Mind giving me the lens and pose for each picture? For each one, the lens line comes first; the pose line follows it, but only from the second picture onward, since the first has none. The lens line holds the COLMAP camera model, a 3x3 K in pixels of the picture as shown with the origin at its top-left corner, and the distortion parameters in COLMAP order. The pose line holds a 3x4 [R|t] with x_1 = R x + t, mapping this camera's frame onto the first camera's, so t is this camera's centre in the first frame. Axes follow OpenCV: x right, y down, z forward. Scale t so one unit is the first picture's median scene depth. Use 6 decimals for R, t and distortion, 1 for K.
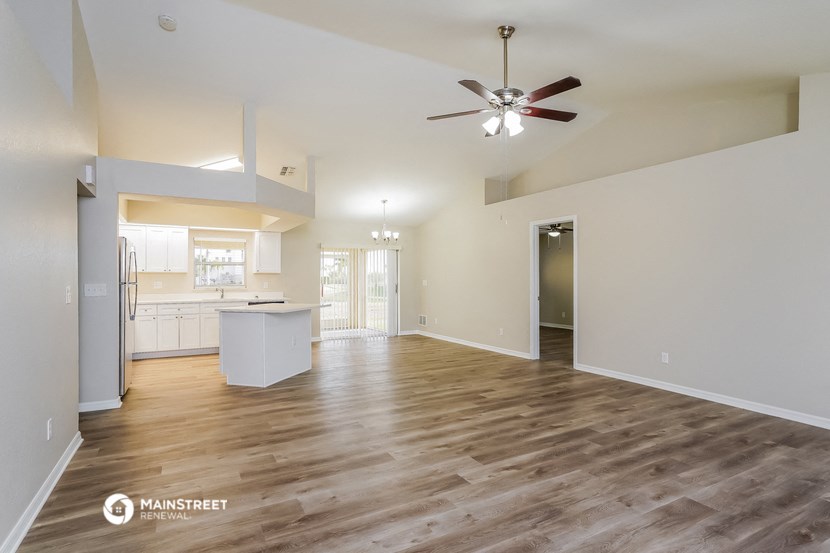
lens RADIAL K [[436.1, 0, 412.8], [0, 436.1, 276.9], [0, 0, 1]] dist [0.000432, 0.000934]
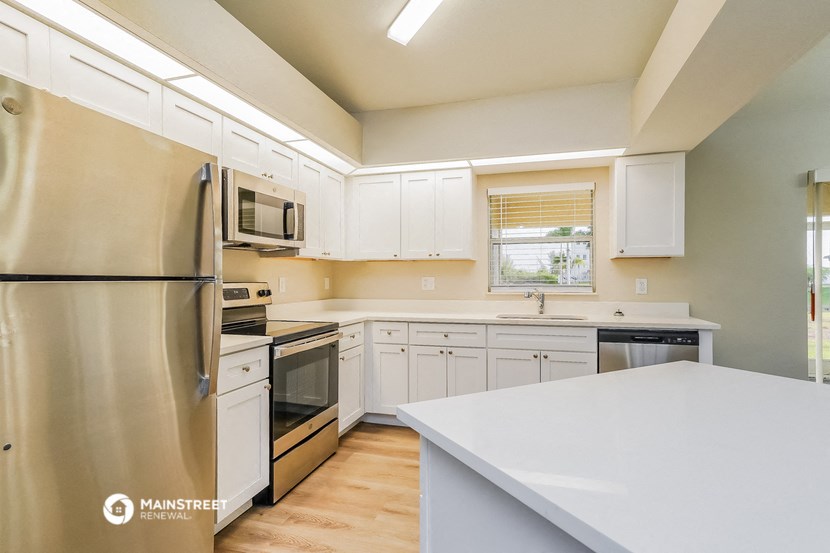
lens RADIAL K [[436.1, 0, 408.6], [0, 436.1, 276.1], [0, 0, 1]] dist [0.000432, 0.000934]
pose [[0.692699, -0.003742, -0.721217, -0.202021], [0.004134, 0.999991, -0.001217, 0.009413], [0.721215, -0.002138, 0.692708, 0.581588]]
